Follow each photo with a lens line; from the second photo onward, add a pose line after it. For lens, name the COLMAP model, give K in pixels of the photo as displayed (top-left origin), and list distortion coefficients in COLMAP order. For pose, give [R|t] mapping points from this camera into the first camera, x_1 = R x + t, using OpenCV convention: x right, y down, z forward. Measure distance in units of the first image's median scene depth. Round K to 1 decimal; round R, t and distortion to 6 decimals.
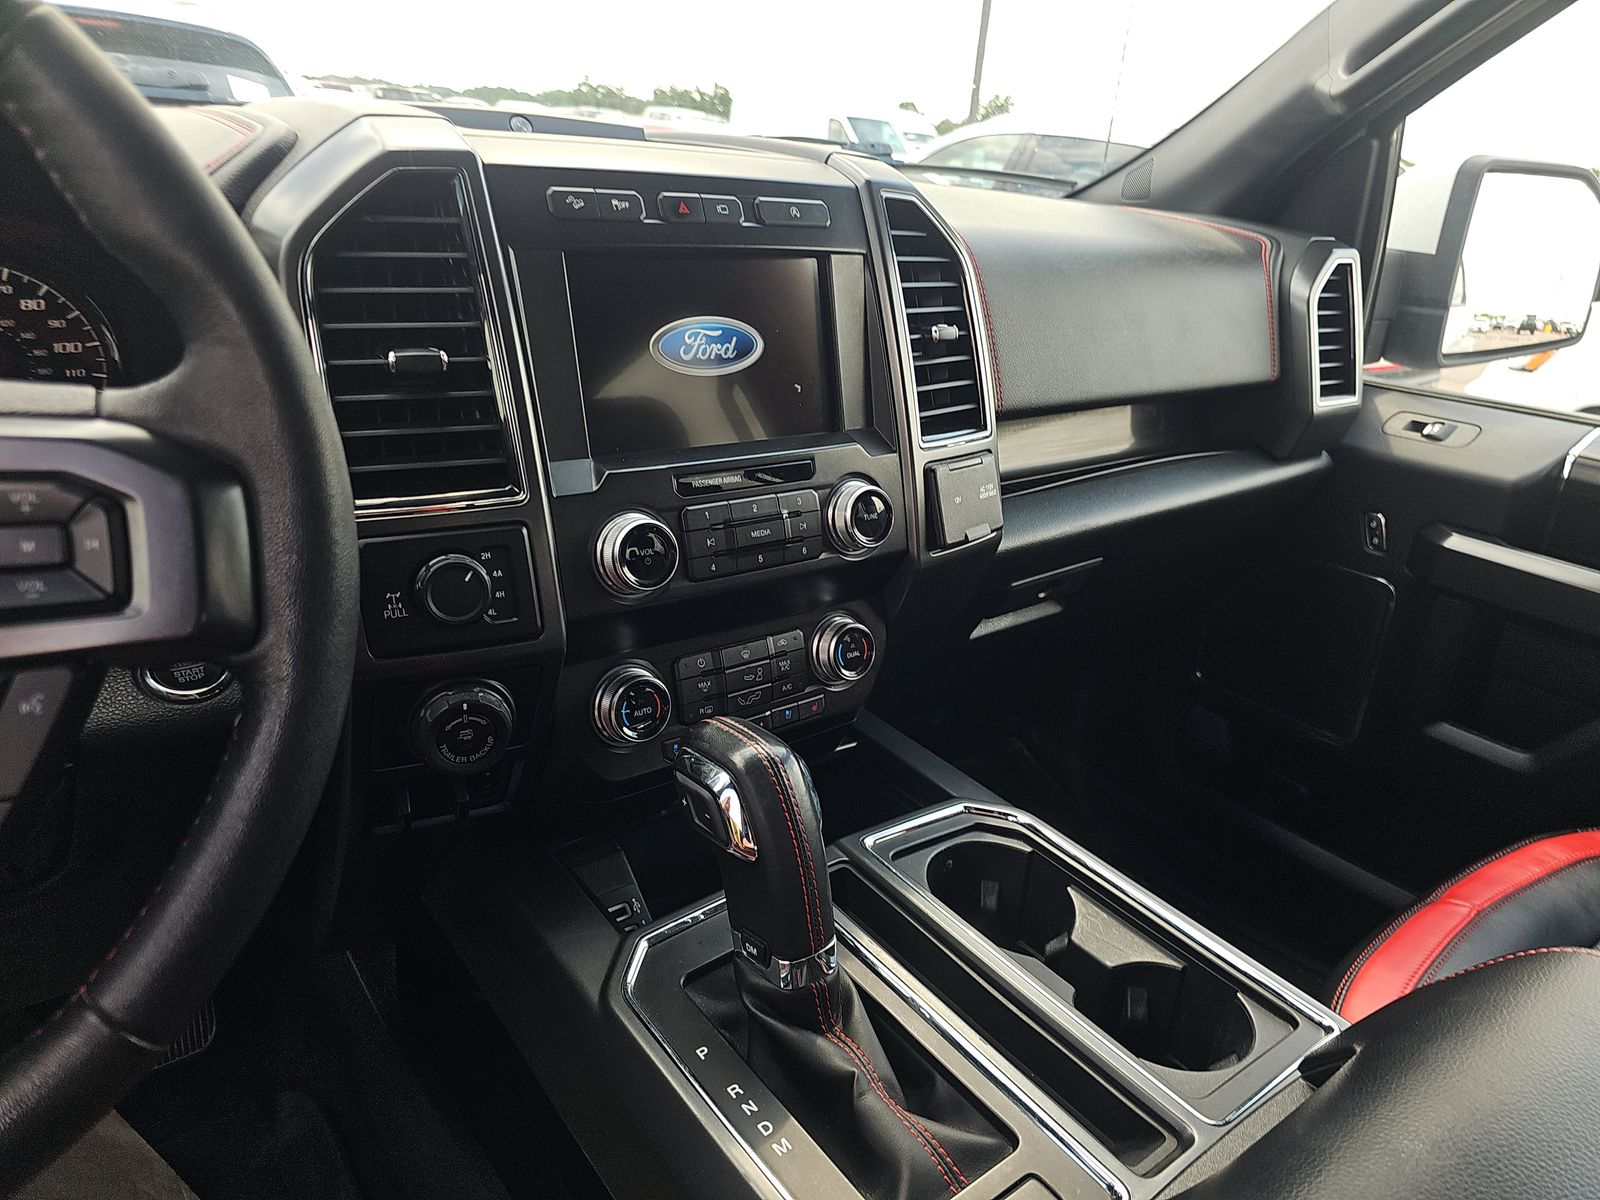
lens RADIAL K [[1062.6, 0, 802.4], [0, 1062.6, 615.5], [0, 0, 1]] dist [0.104827, -0.097577]
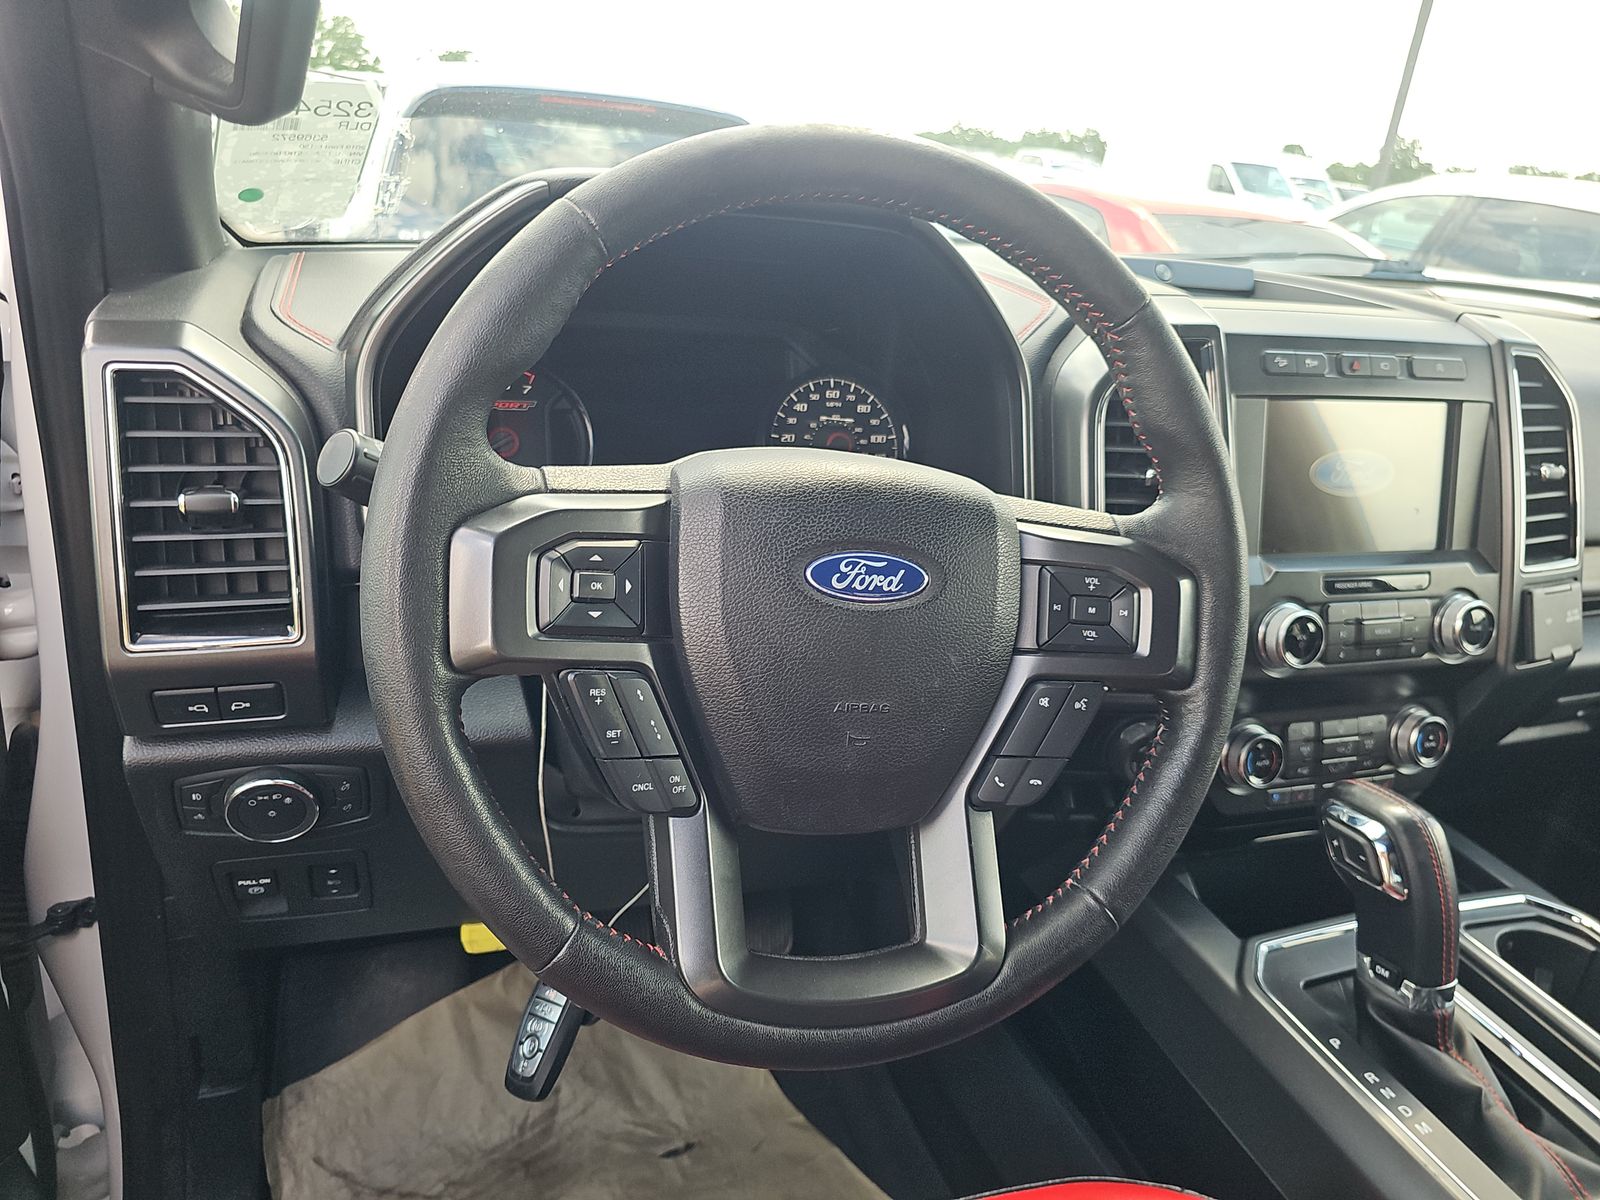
lens RADIAL K [[1080.3, 0, 789.8], [0, 1080.3, 594.0], [0, 0, 1]] dist [0.052805, -0.052789]
pose [[0.949749, 0.132118, -0.283765, -0.296983], [-0.146247, 0.988820, -0.029100, 0.012562], [0.276748, 0.069137, 0.958452, -0.321441]]
